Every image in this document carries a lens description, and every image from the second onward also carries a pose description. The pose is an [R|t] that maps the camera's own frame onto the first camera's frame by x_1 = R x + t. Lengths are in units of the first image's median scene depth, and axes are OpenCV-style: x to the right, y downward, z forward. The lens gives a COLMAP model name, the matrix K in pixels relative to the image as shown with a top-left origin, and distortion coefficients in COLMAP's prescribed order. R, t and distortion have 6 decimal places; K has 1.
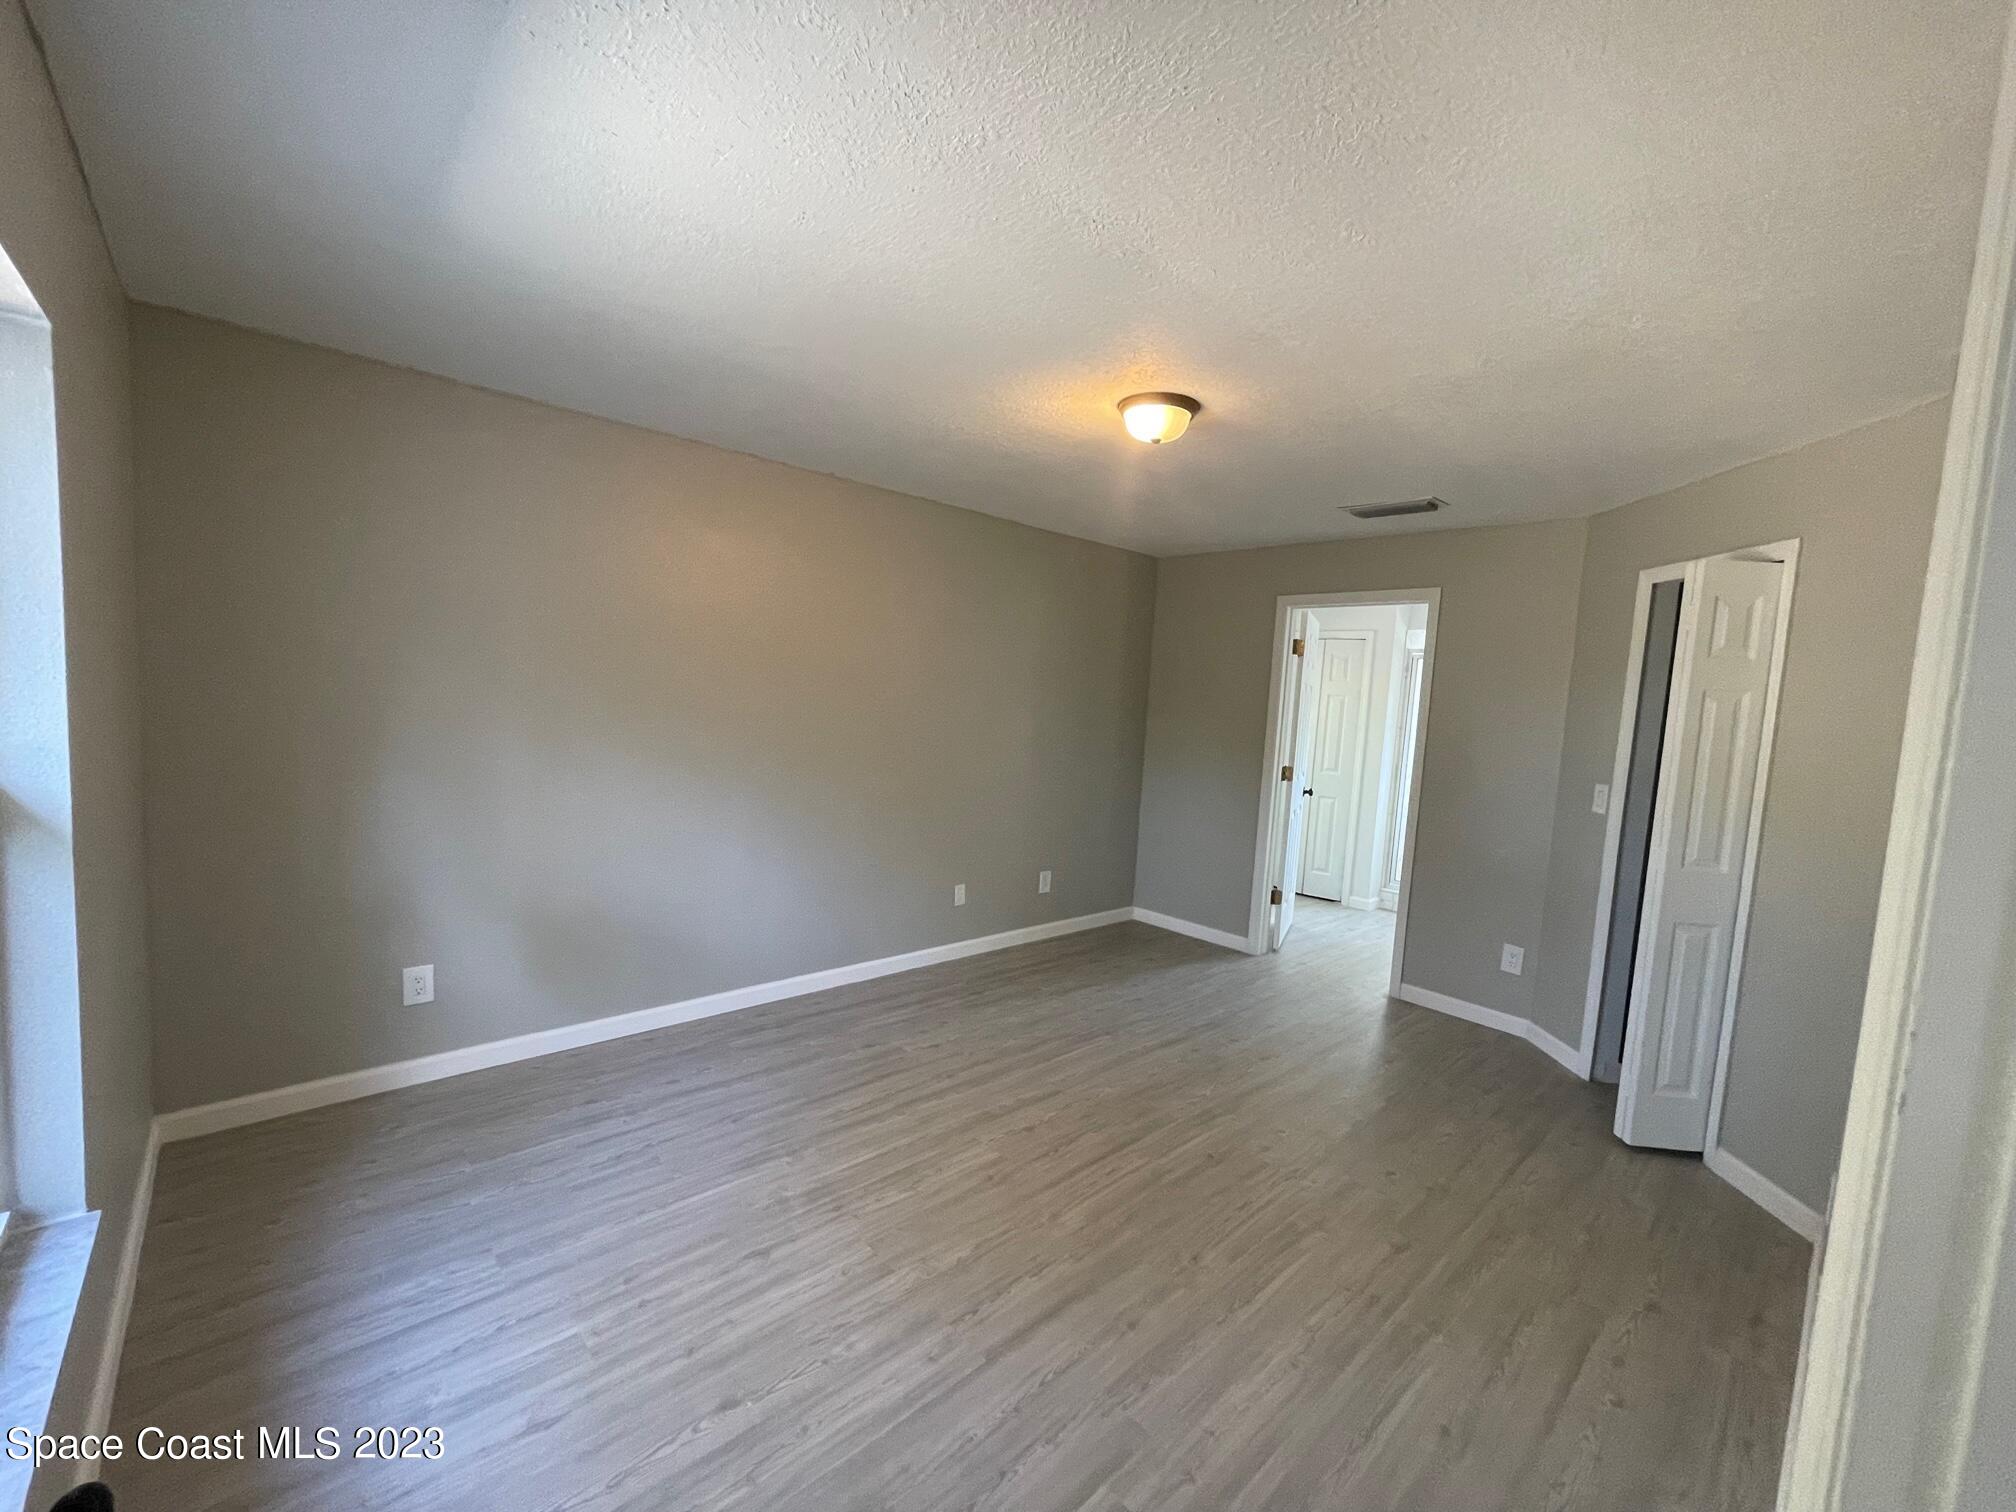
lens RADIAL K [[816.6, 0, 1004.7], [0, 816.6, 754.8], [0, 0, 1]] dist [-0.006099, 0.000792]
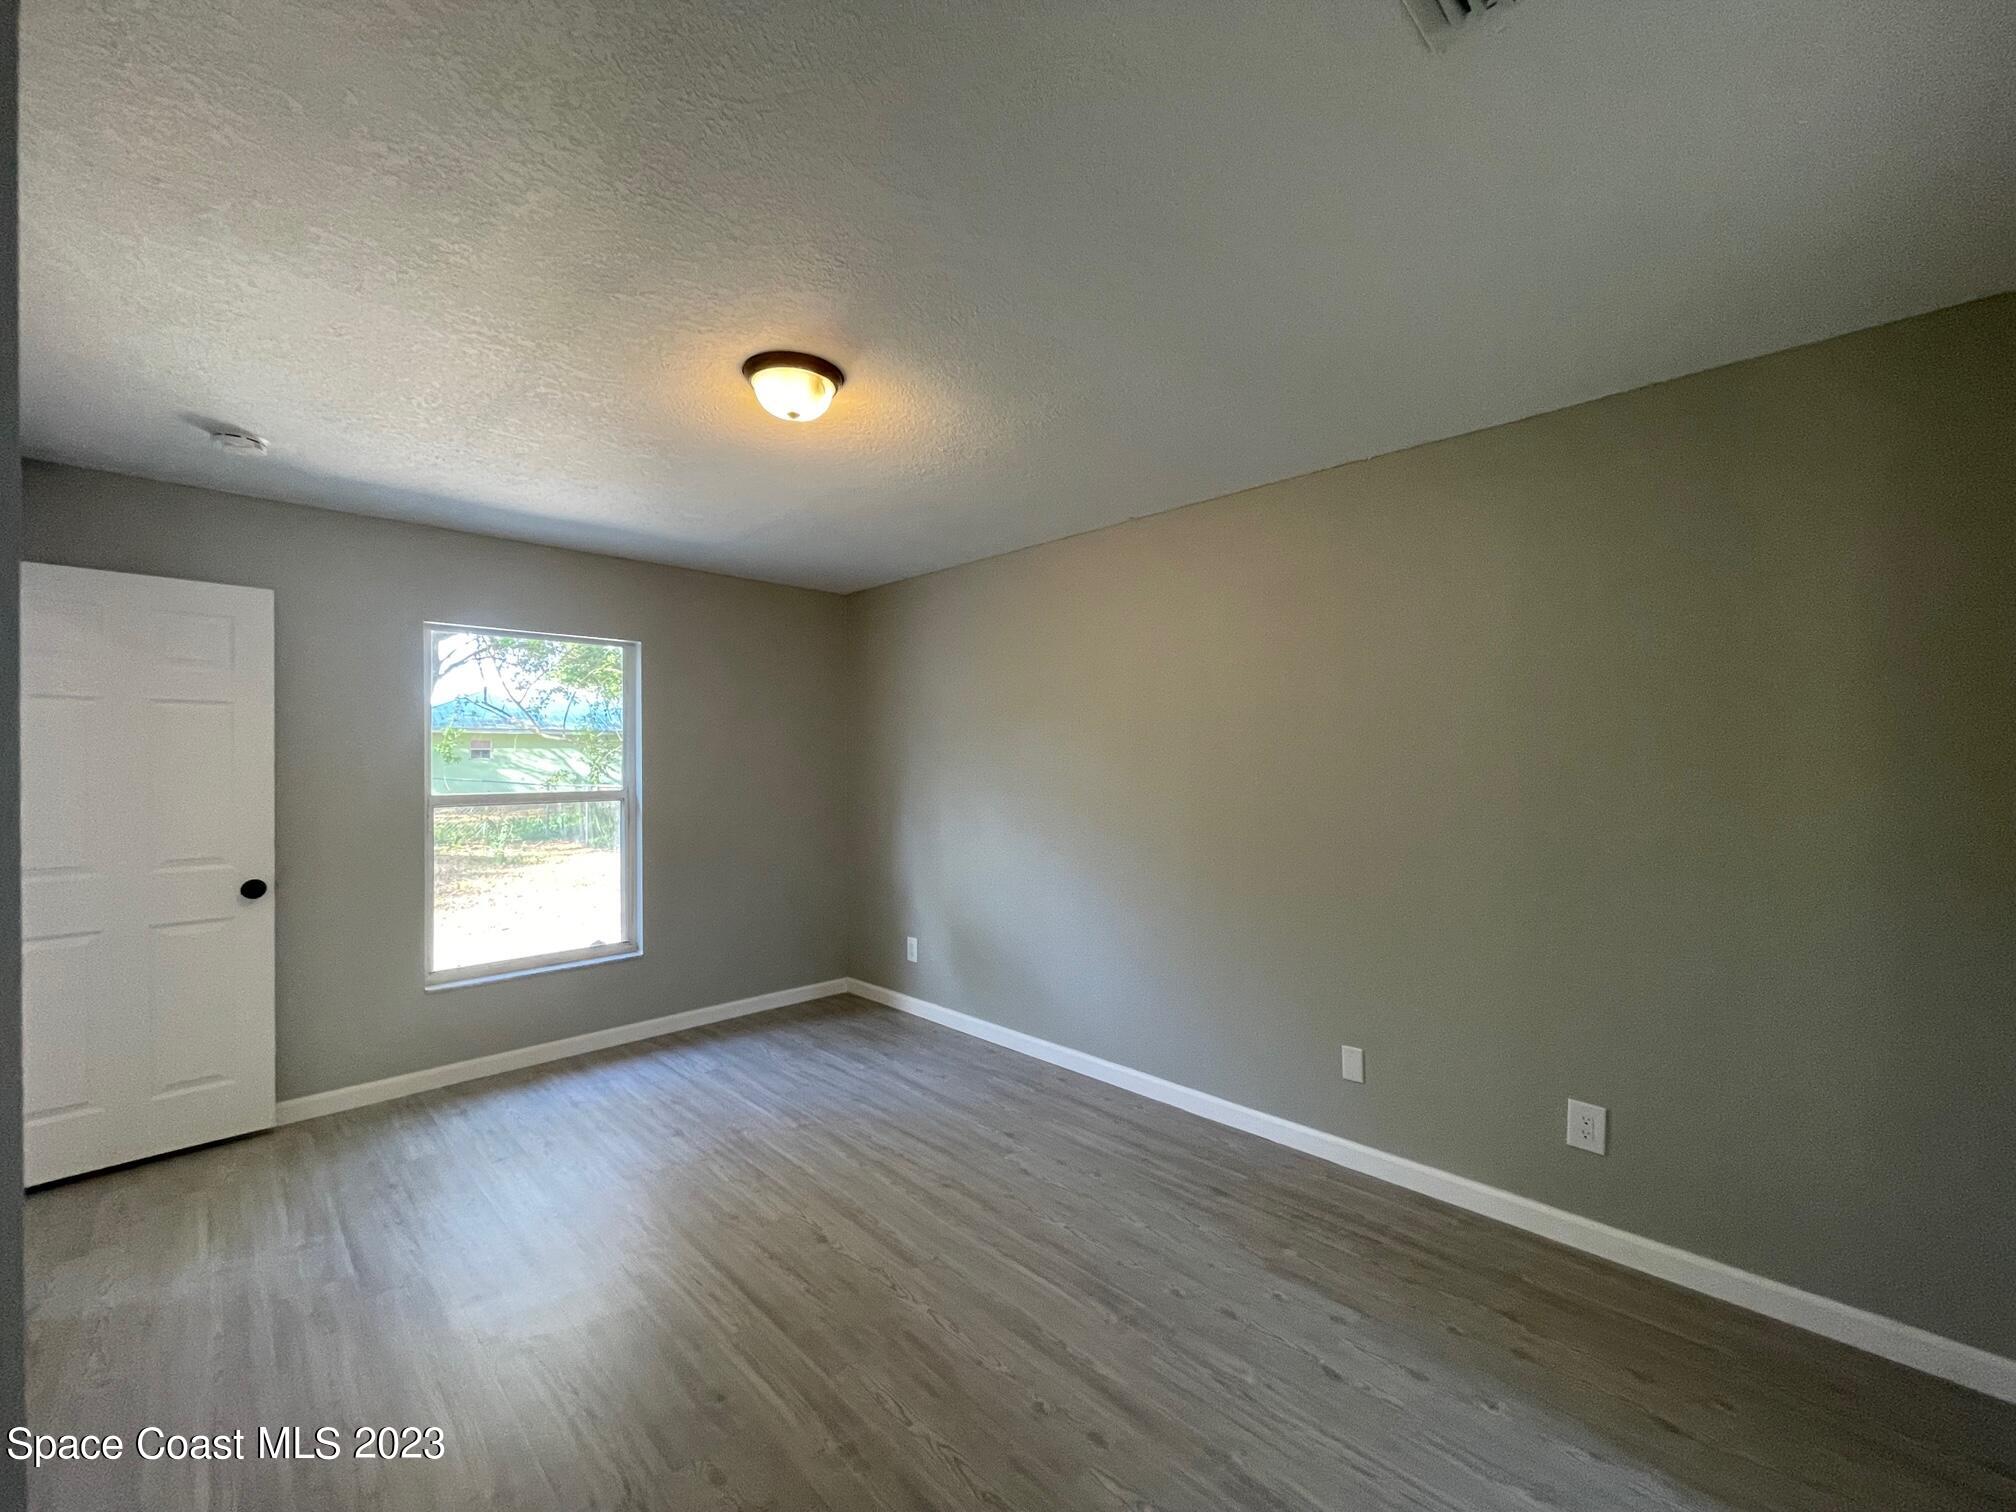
lens RADIAL K [[816.6, 0, 1004.1], [0, 816.6, 756.4], [0, 0, 1]] dist [-0.006099, 0.000792]
pose [[0.035143, -0.061128, -0.997511, 0.820929], [-0.071963, 0.995382, -0.063533, -0.003704], [0.996788, 0.074017, 0.030582, 1.007628]]
